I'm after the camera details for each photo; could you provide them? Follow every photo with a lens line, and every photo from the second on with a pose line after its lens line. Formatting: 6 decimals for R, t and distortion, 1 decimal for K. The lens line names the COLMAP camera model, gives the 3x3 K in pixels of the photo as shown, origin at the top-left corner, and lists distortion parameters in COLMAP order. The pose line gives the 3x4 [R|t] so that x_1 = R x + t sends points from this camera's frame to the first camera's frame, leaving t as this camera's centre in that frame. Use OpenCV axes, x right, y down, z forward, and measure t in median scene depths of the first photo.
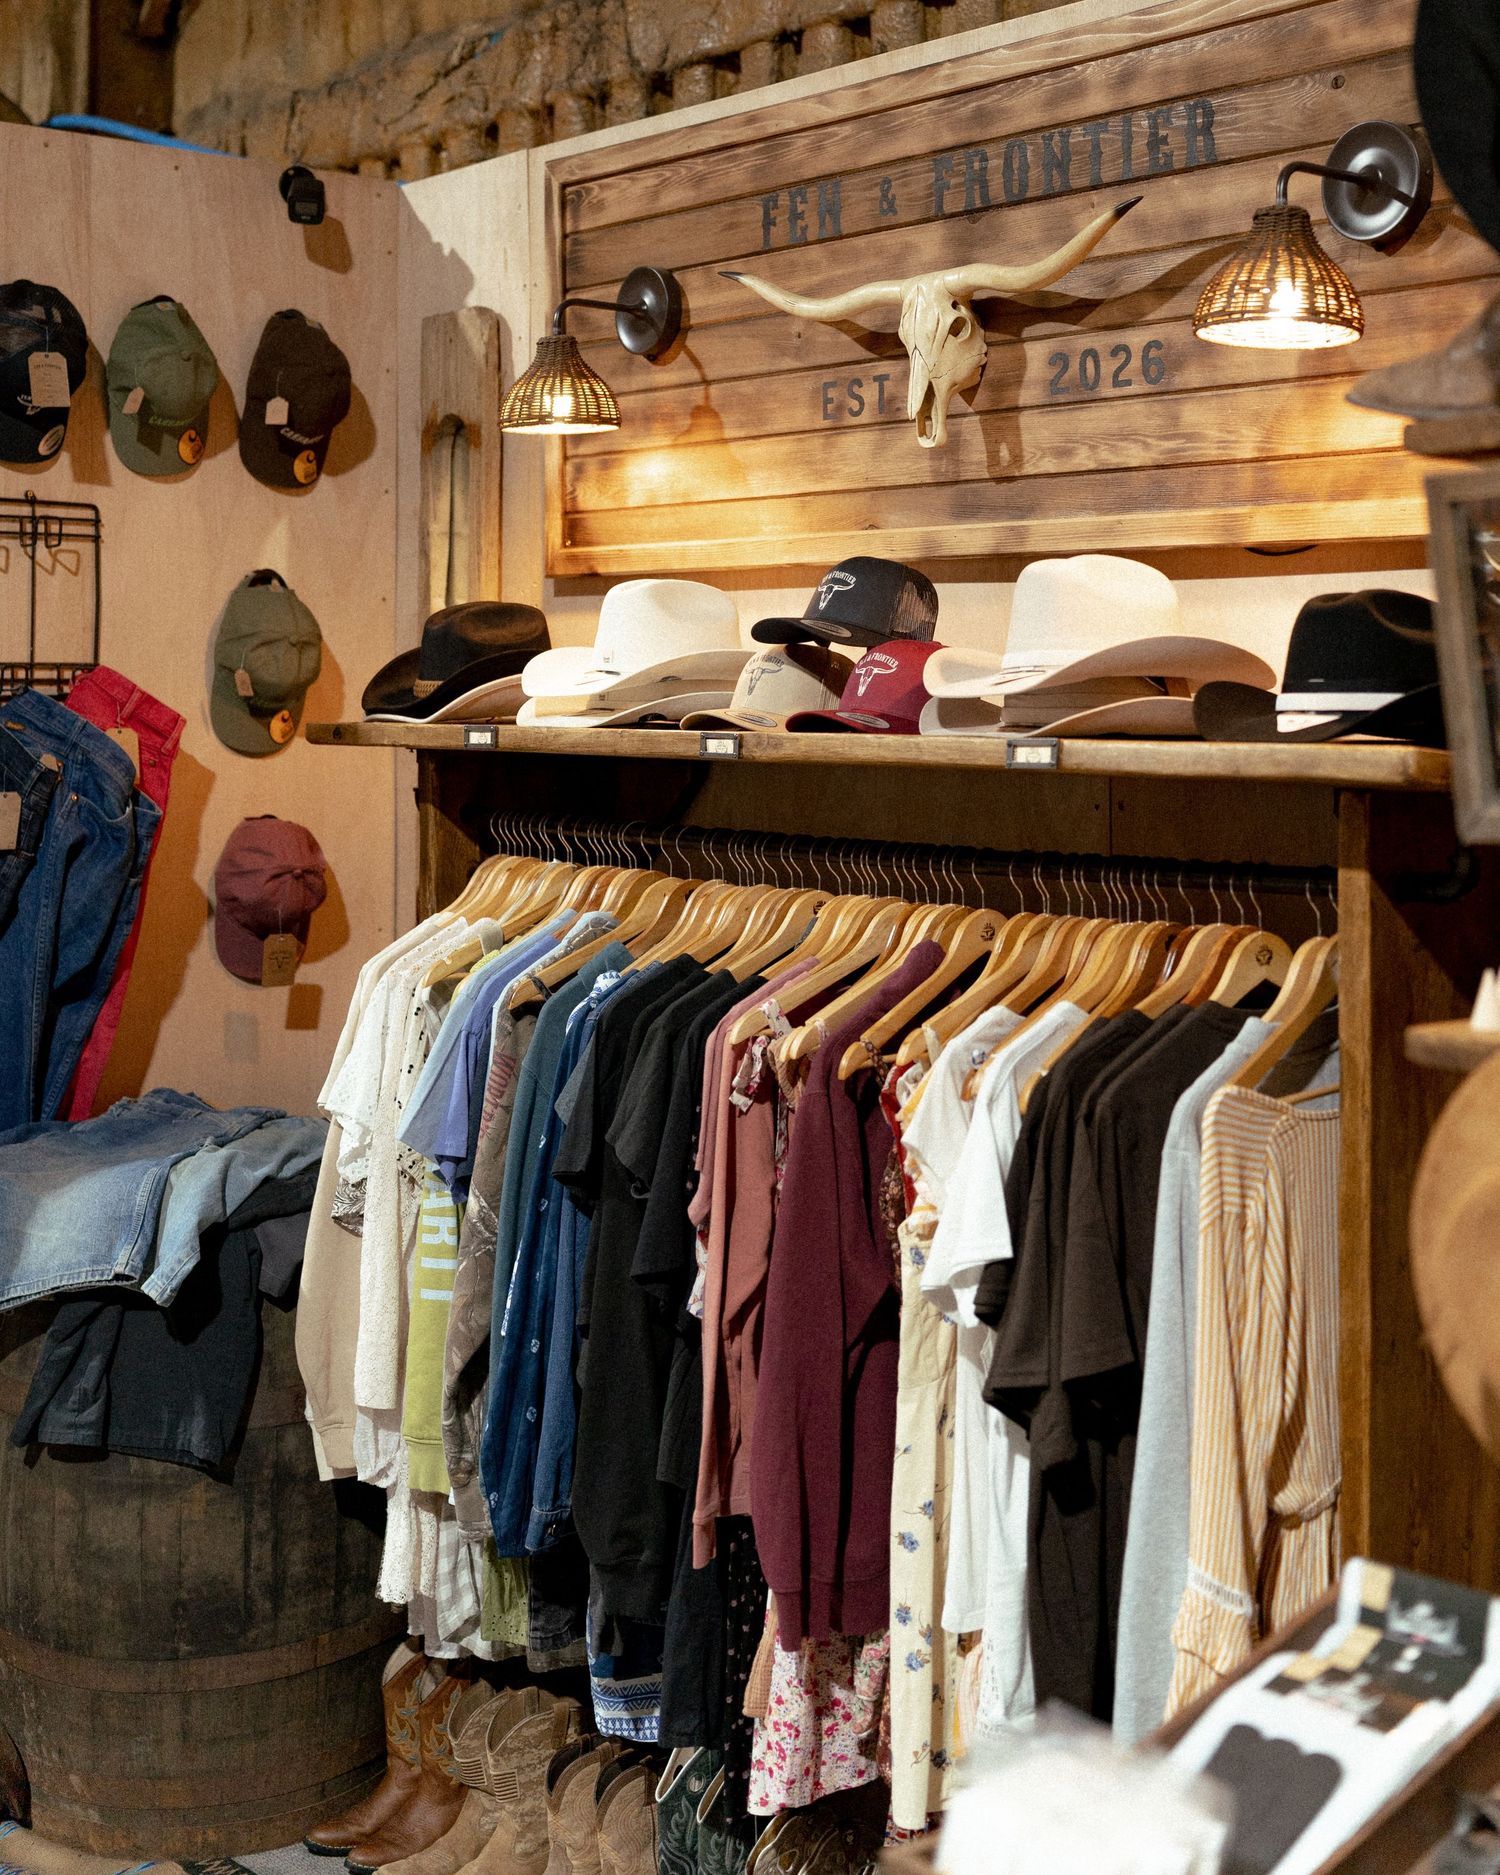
lens RADIAL K [[2521.5, 0, 849.9], [0, 2521.5, 625.1], [0, 0, 1]] dist [-0.006517, 0.000000]
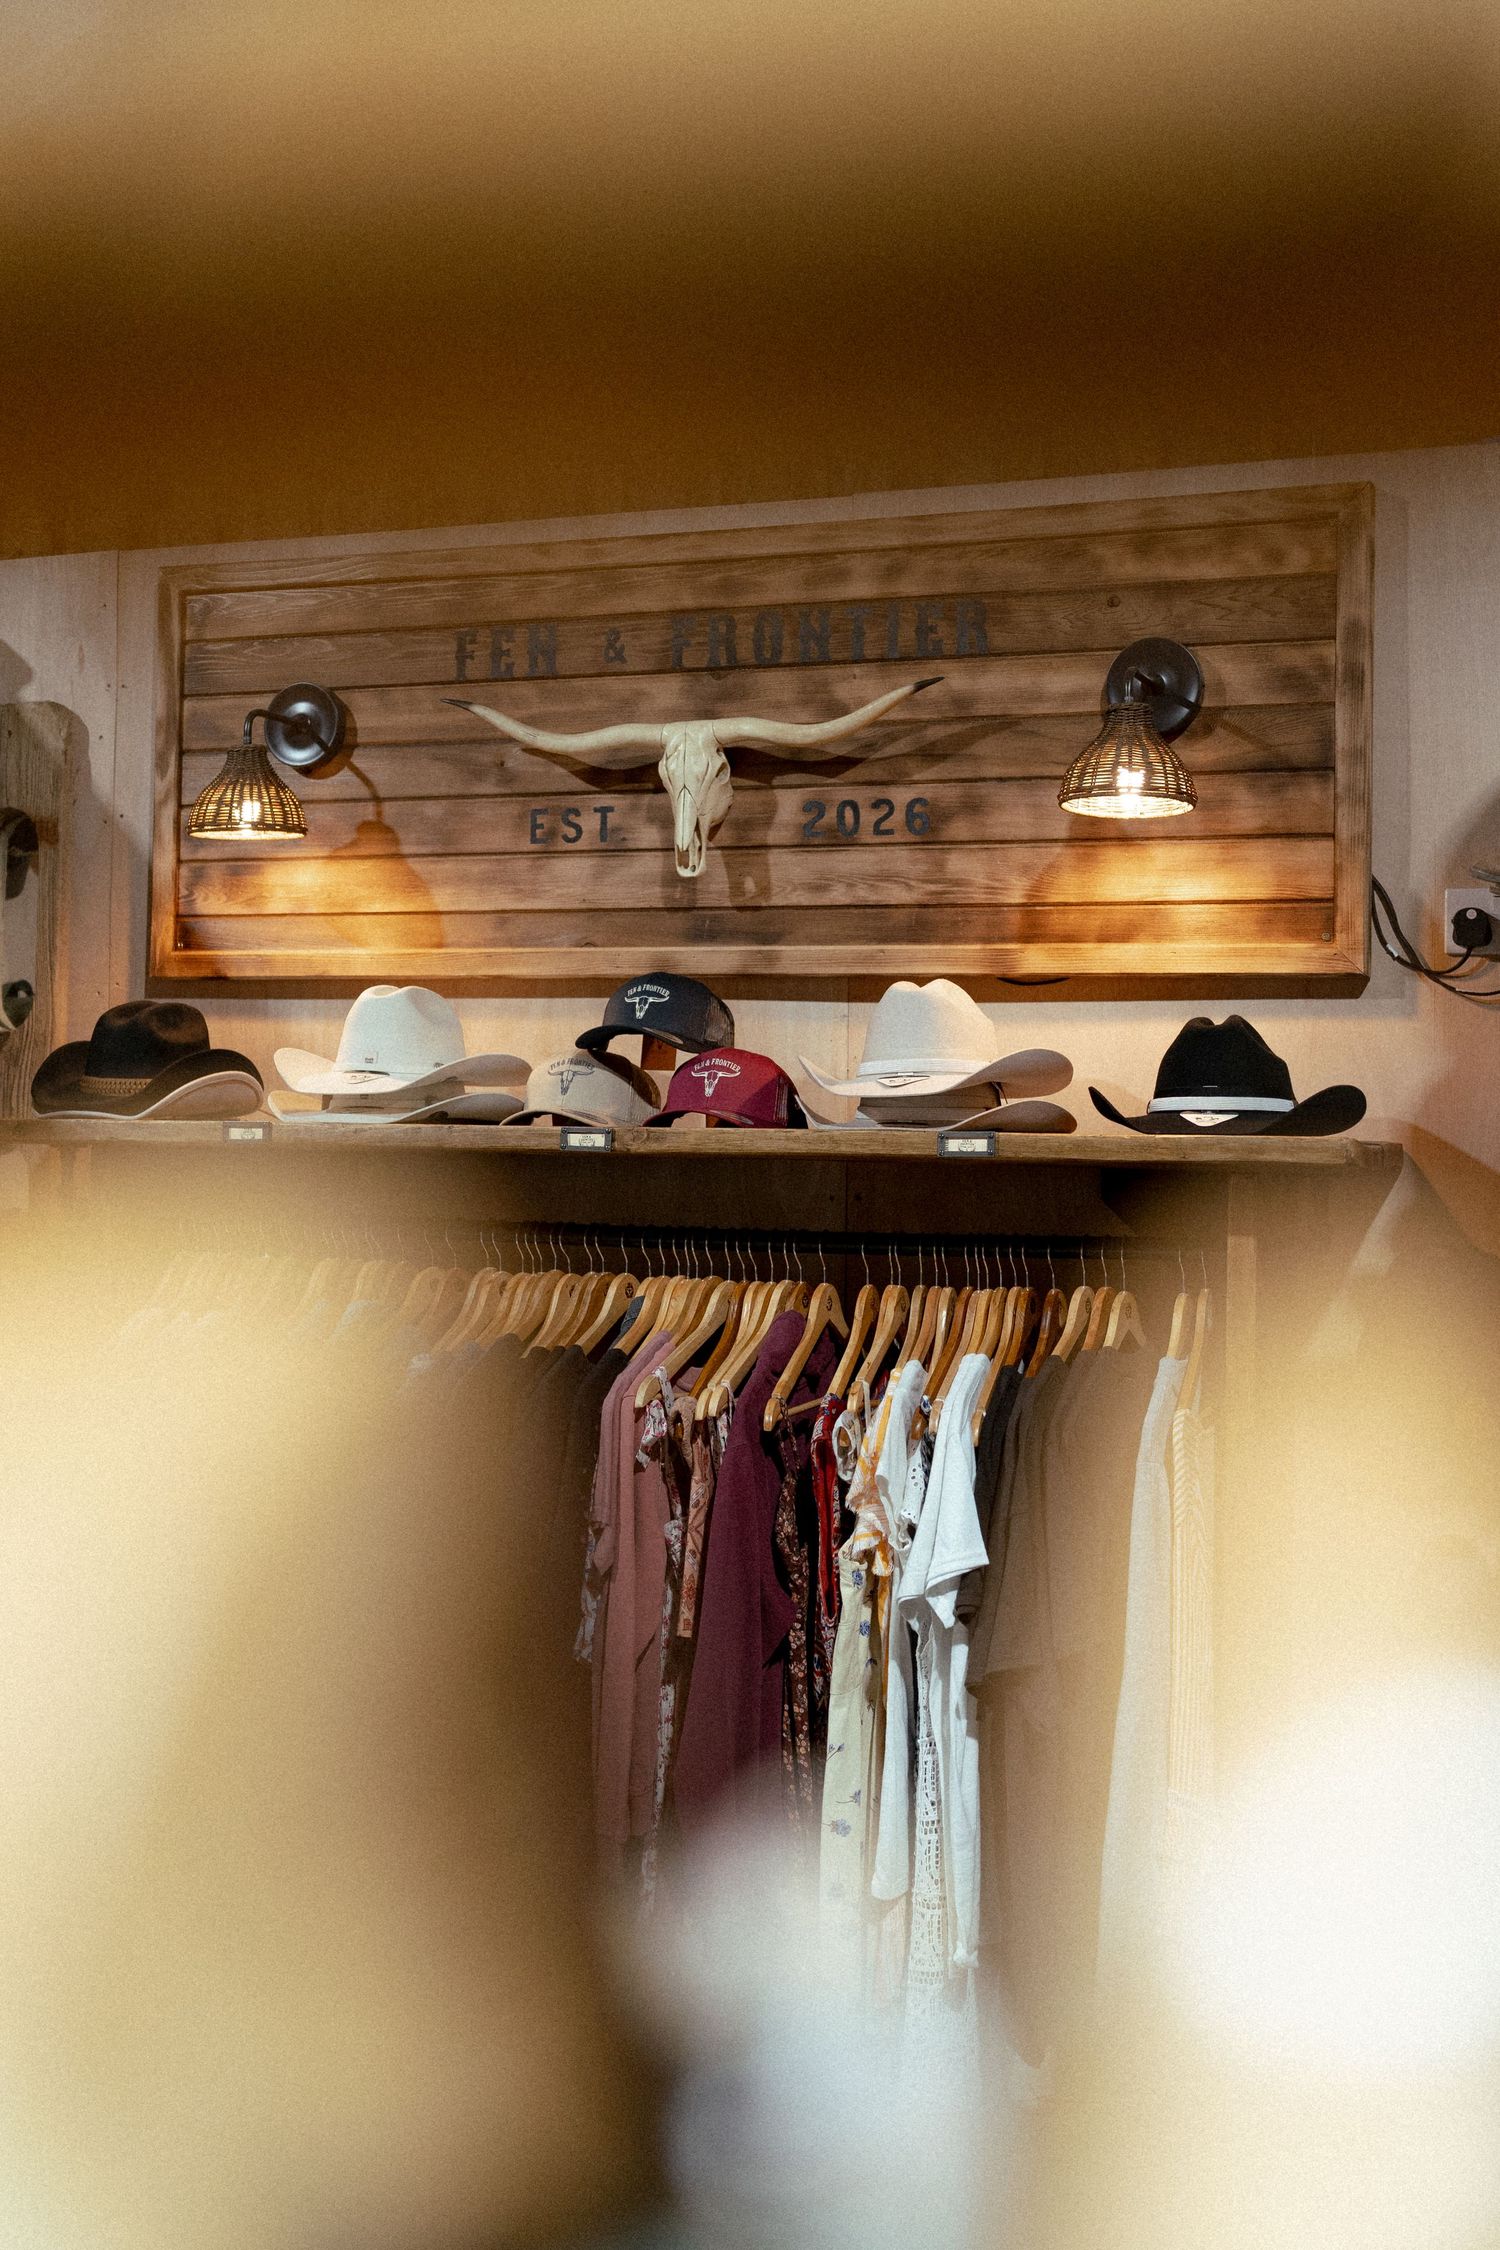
lens RADIAL K [[2677.9, 0, 703.3], [0, 2677.9, 978.2], [0, 0, 1]] dist [-0.004146, 0.000000]
pose [[0.894598, 0.037518, 0.445294, -0.494822], [-0.024178, 0.999073, -0.035605, 0.016736], [-0.446217, 0.021086, 0.894676, -0.064288]]
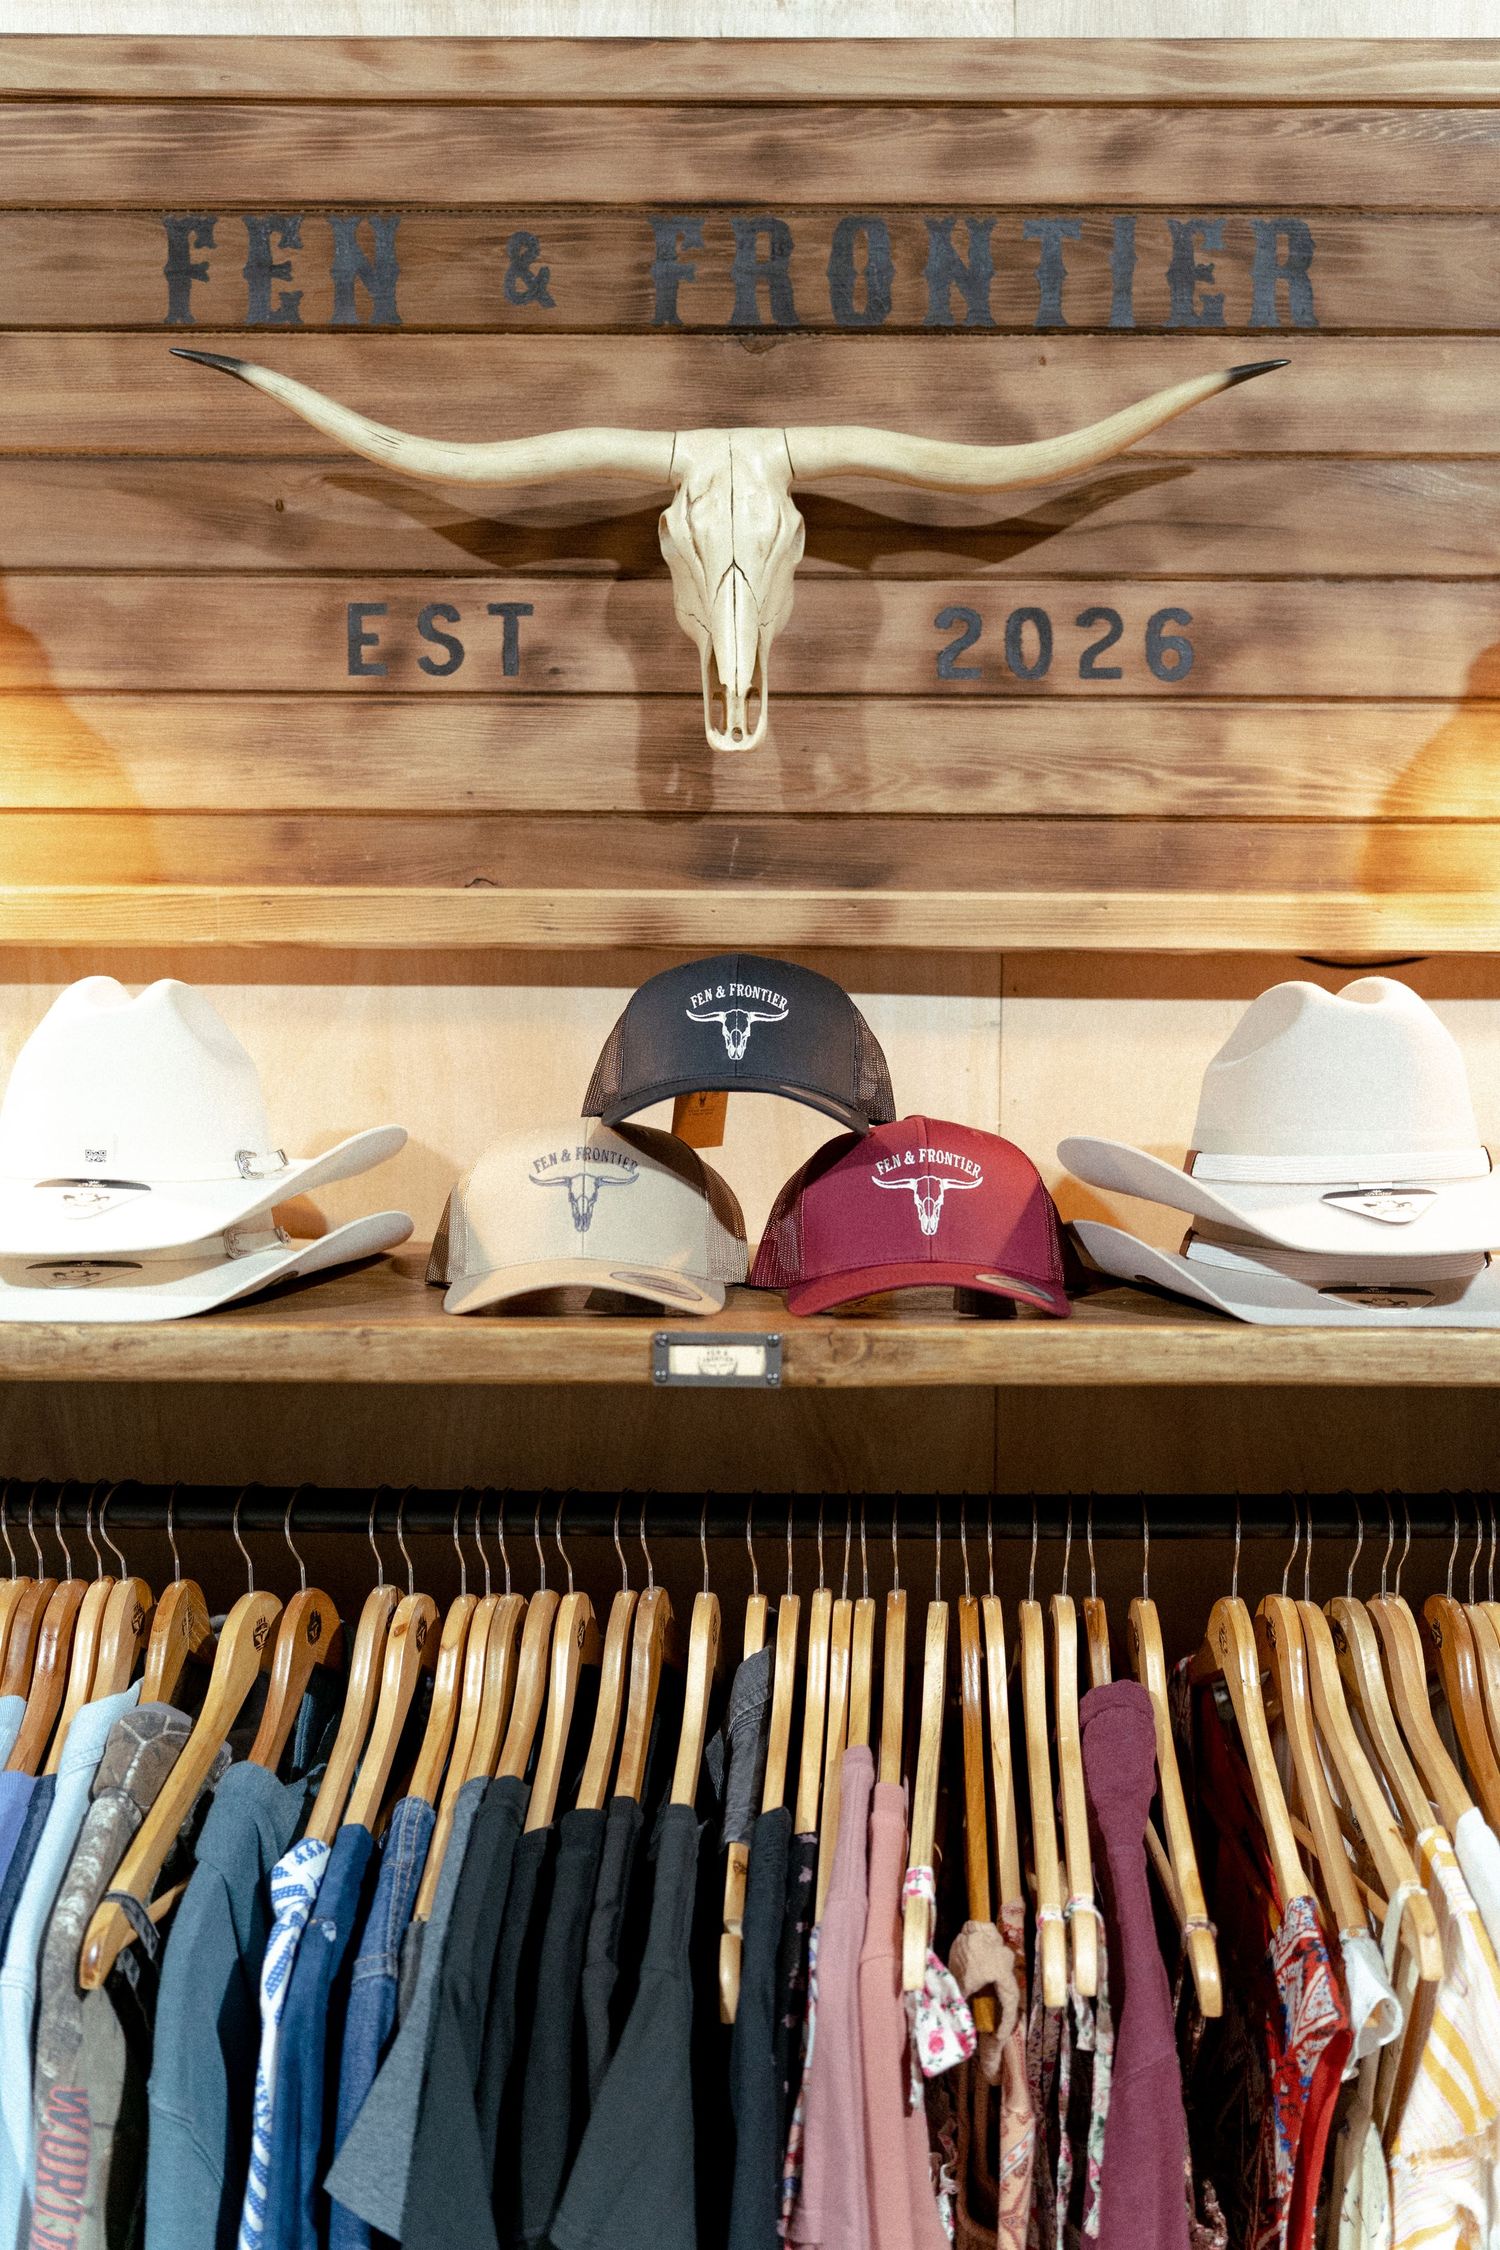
lens RADIAL K [[2271.1, 0, 760.2], [0, 2271.1, 1125.2], [0, 0, 1]] dist [0.004738, 0.000000]
pose [[0.672986, -0.048400, 0.738070, -0.339733], [-0.019614, 0.996338, 0.083221, -0.030611], [-0.739395, -0.070483, 0.669573, 0.662954]]
